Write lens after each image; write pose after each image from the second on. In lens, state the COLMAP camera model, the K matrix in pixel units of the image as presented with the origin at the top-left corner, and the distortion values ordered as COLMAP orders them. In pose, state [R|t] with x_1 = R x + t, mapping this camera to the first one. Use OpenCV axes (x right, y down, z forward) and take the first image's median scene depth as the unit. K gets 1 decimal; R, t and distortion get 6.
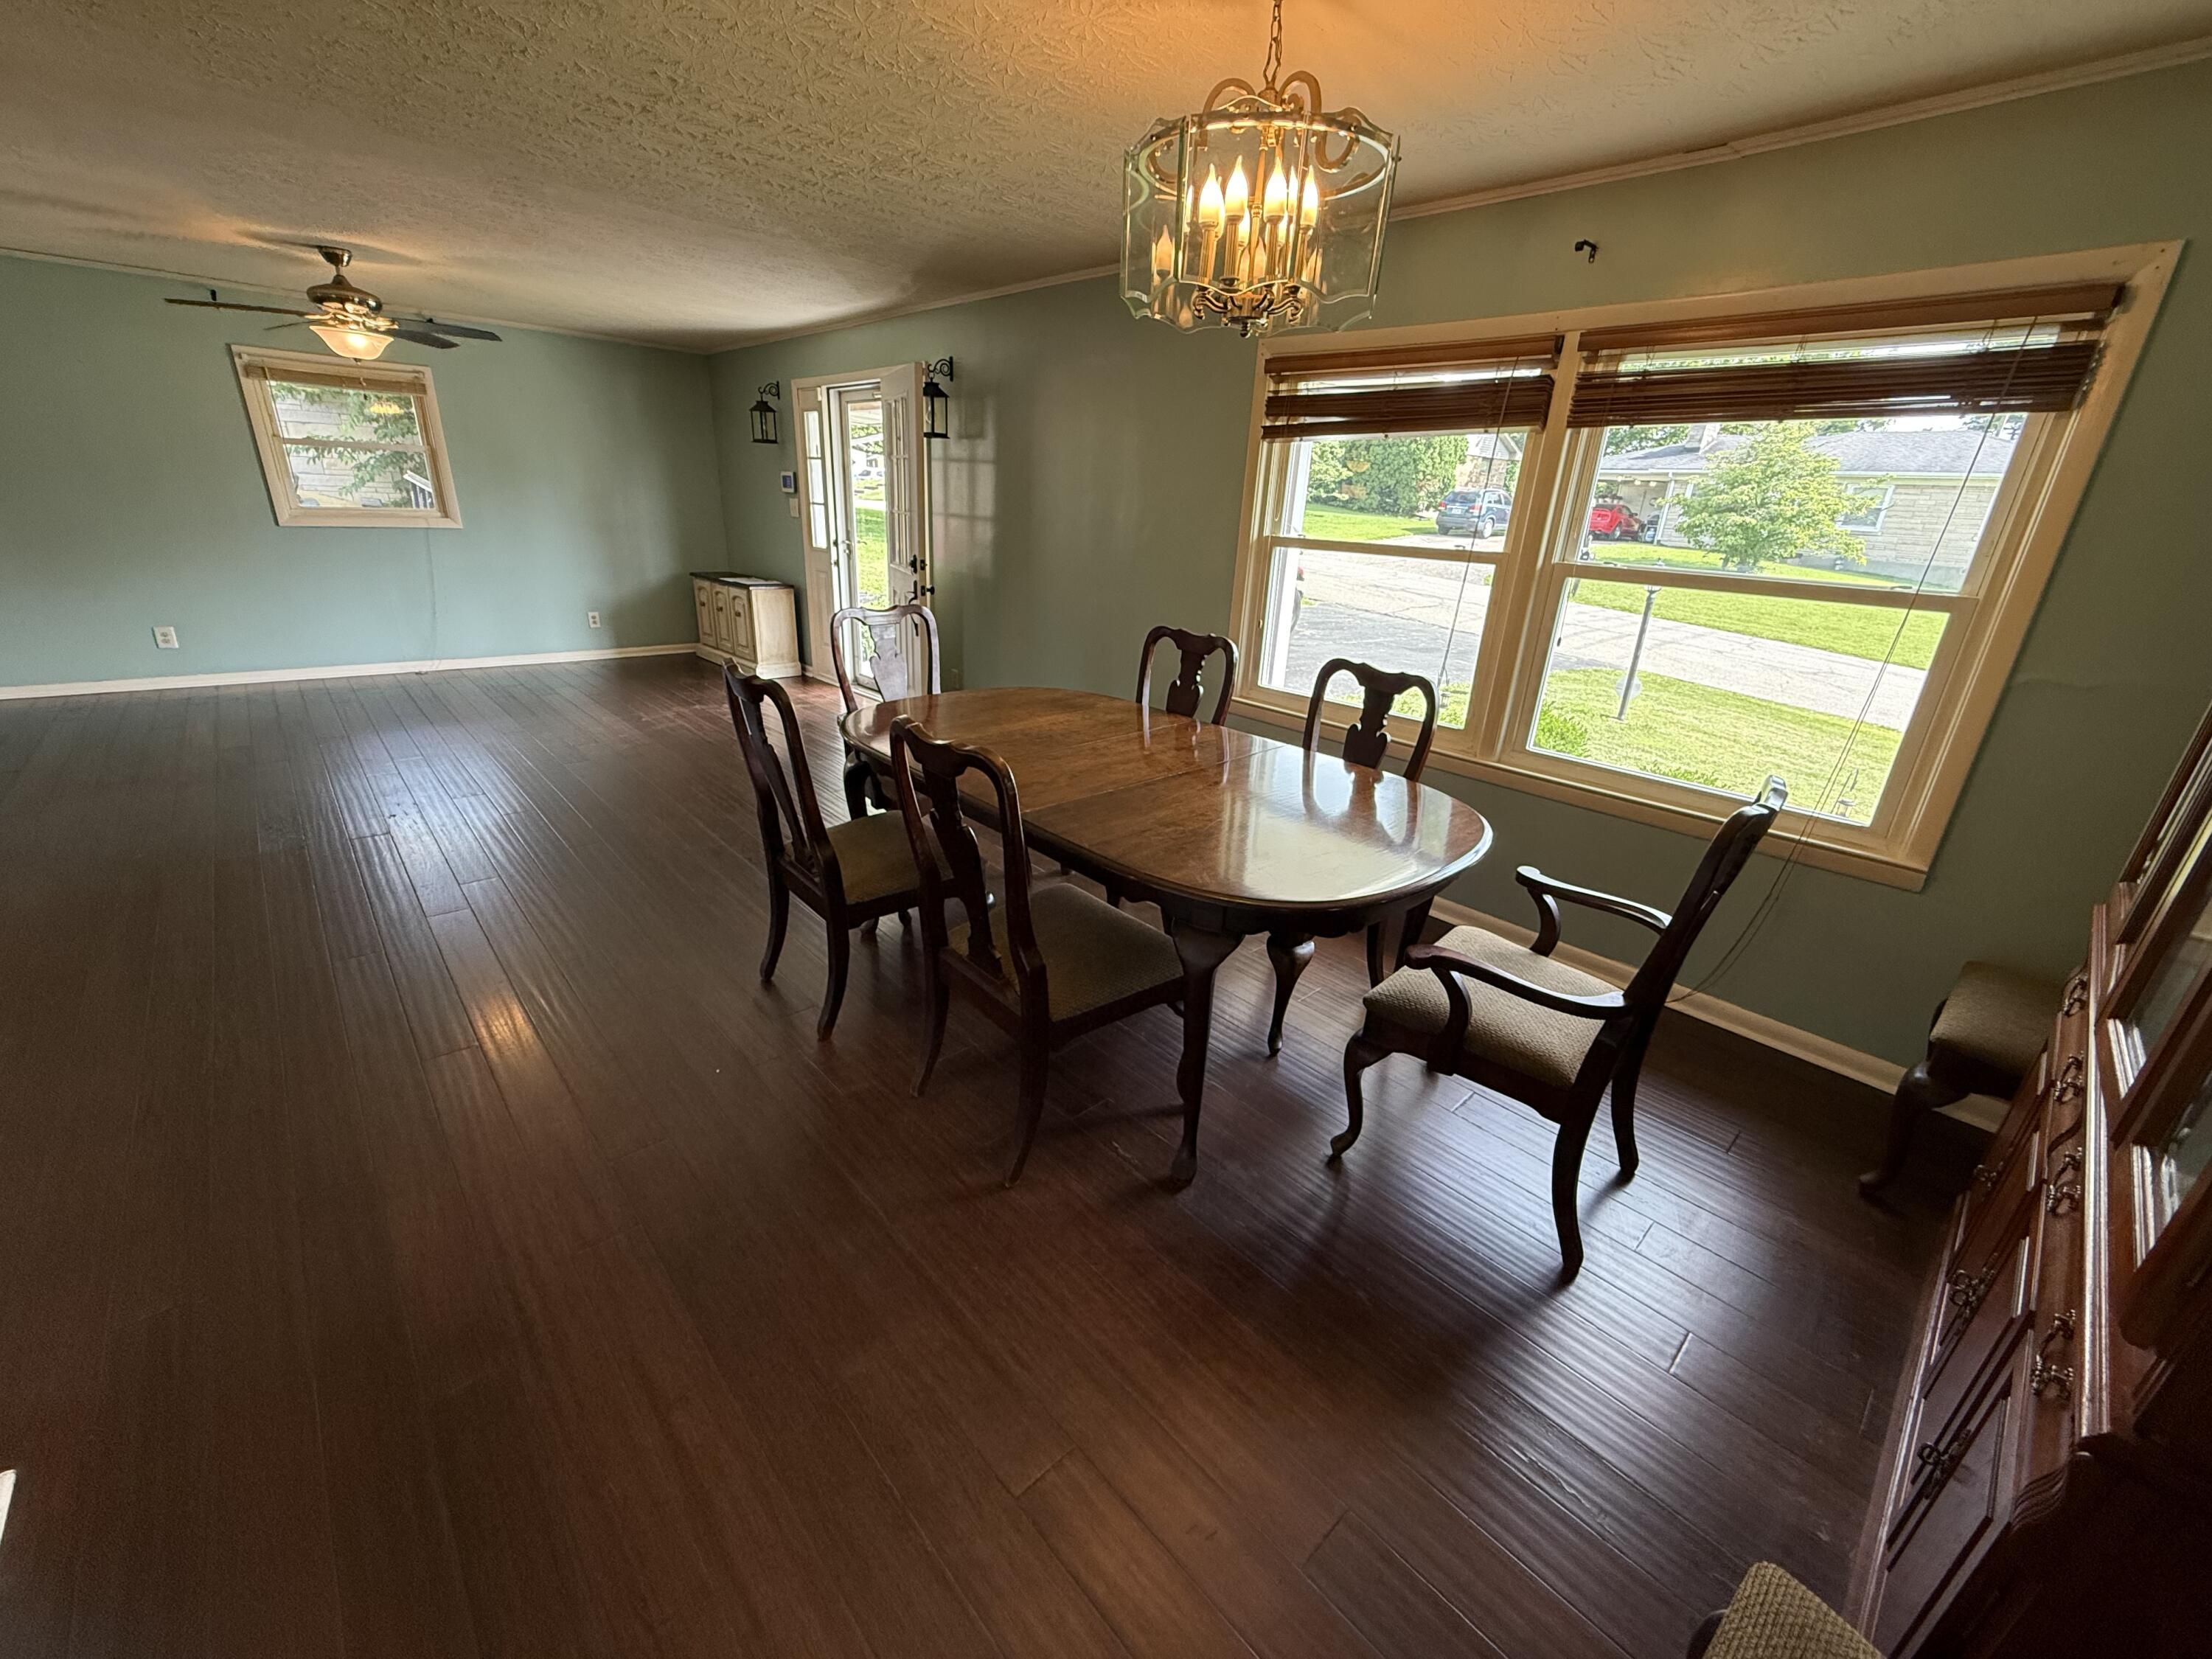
lens RADIAL K [[880.6, 0, 1106.0], [0, 880.6, 829.5], [0, 0, 1]] dist [0.000091, 0.000076]
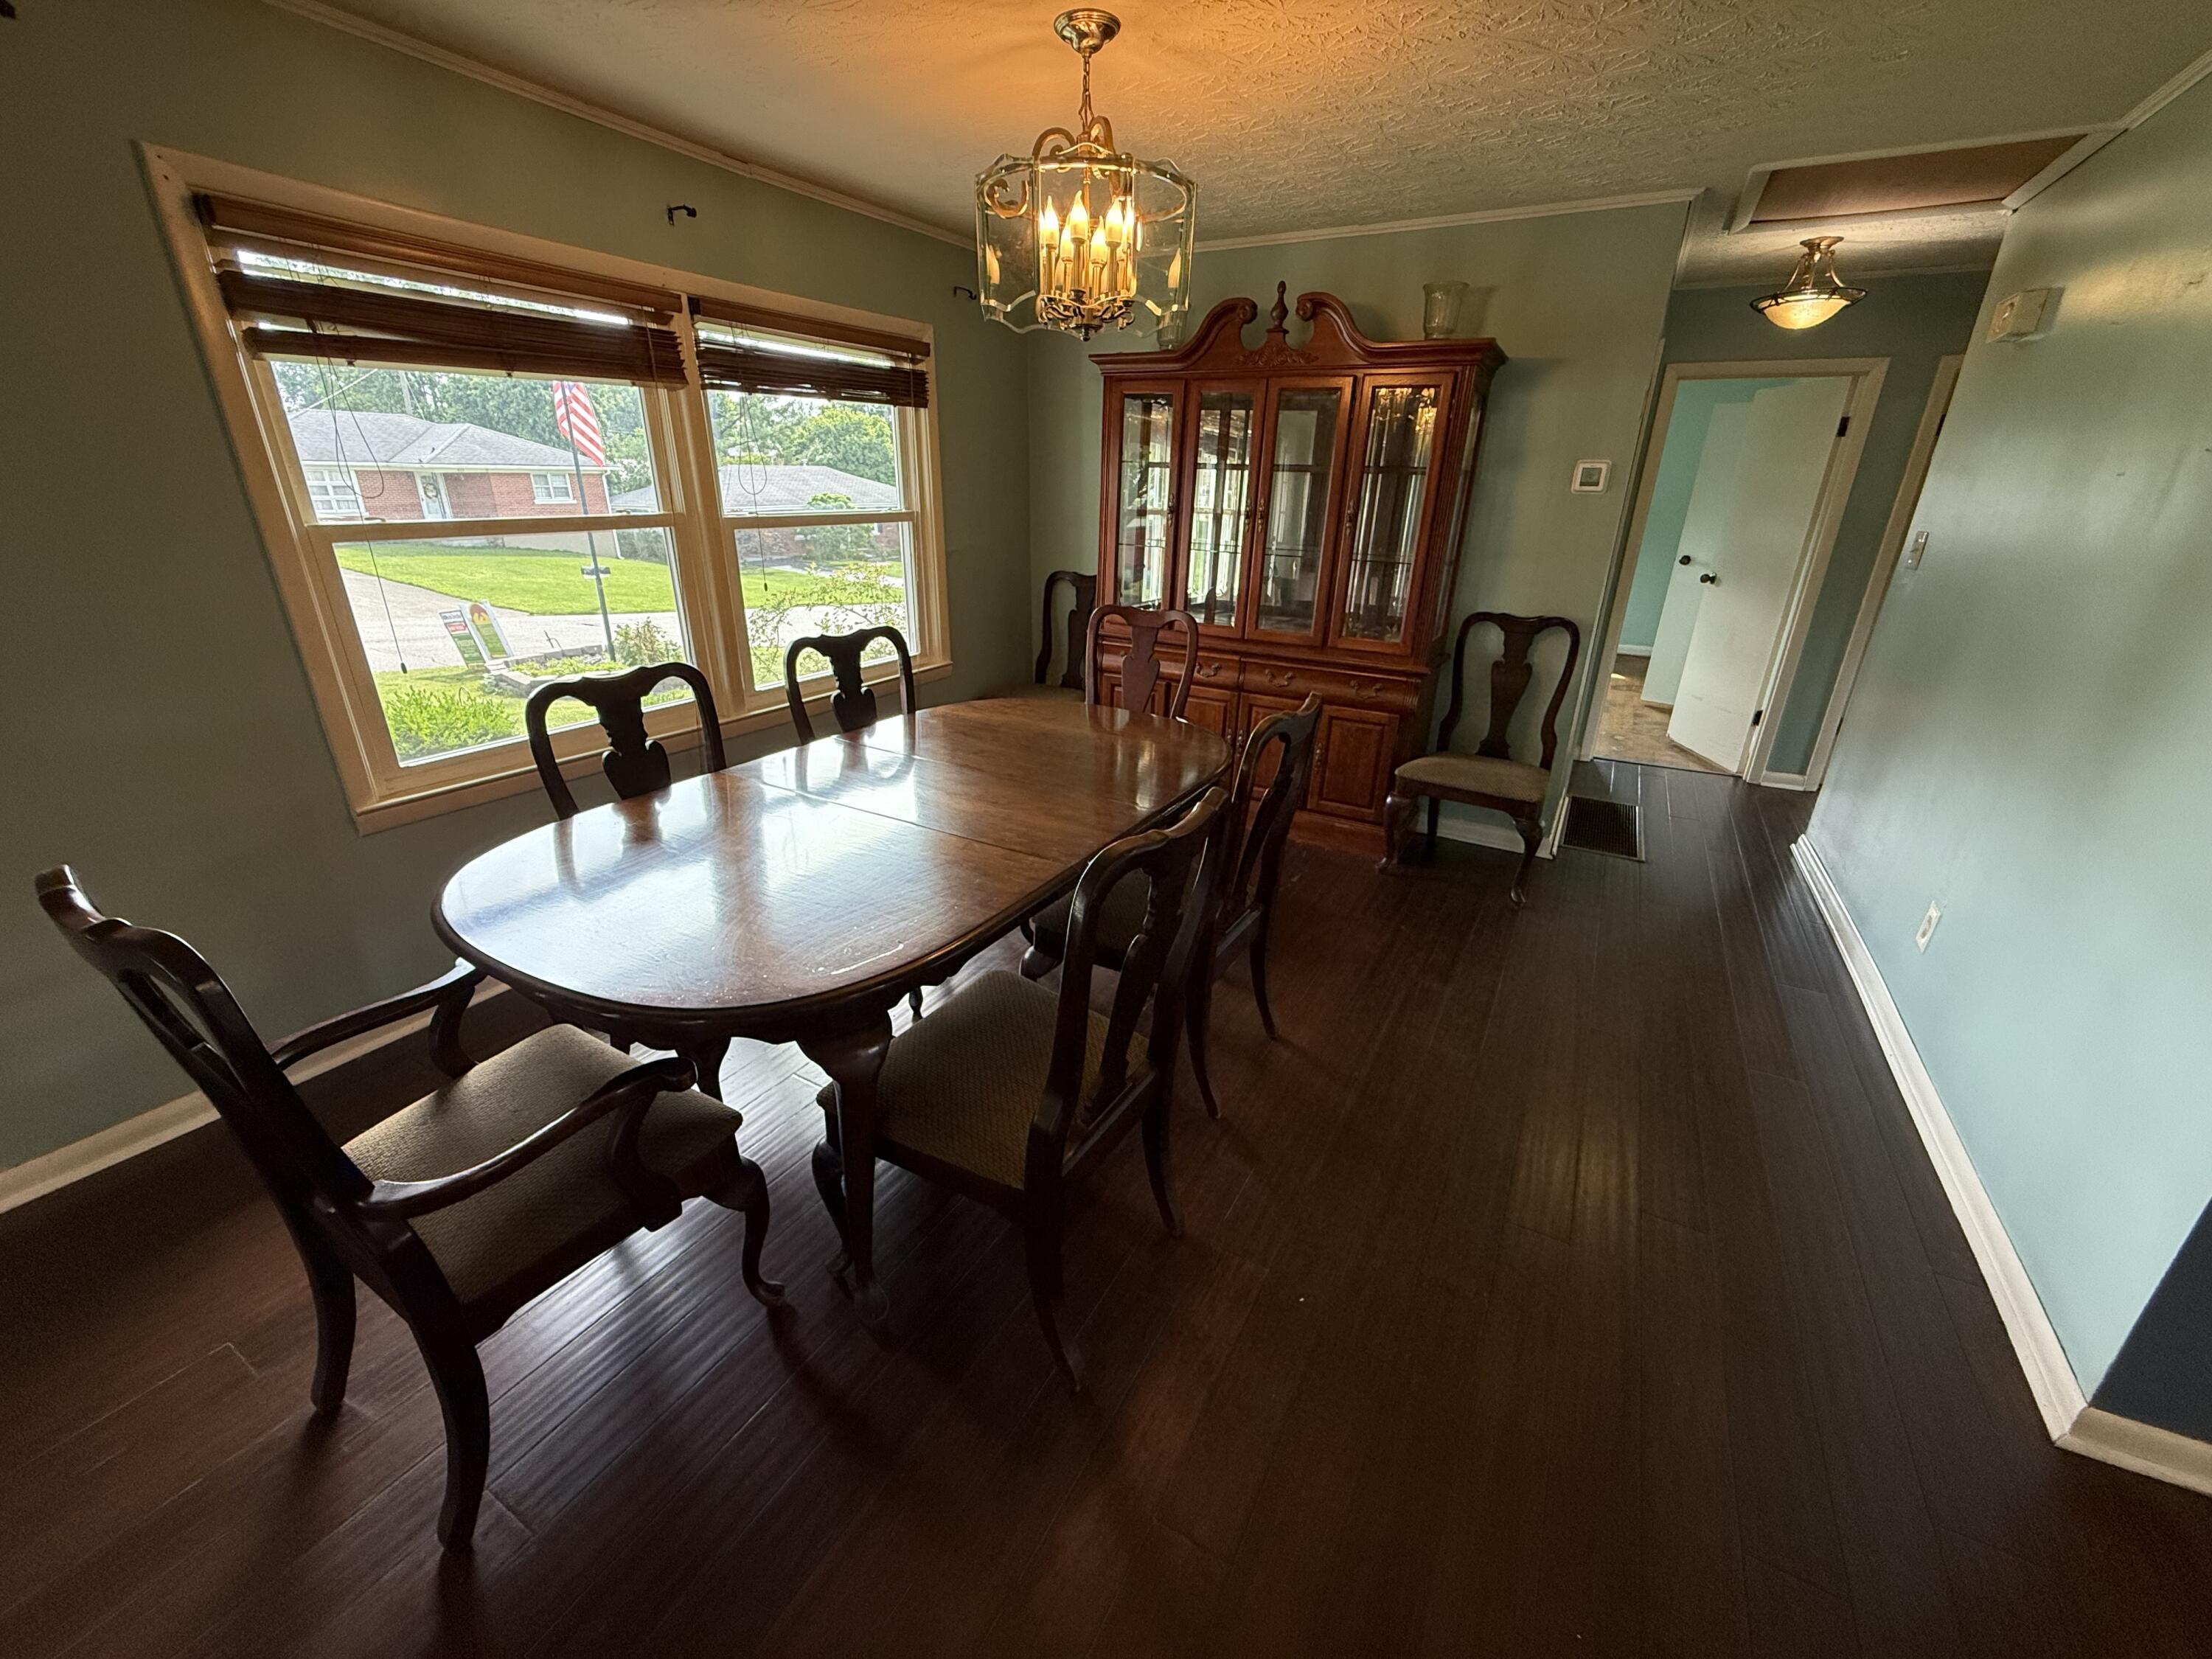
lens RADIAL K [[880.6, 0, 1106.0], [0, 880.6, 829.5], [0, 0, 1]] dist [0.000091, 0.000076]
pose [[-0.304151, -0.397150, 0.865889, -0.738984], [0.311687, 0.817435, 0.484408, -0.383966], [-0.900191, 0.417219, -0.124837, 0.915248]]
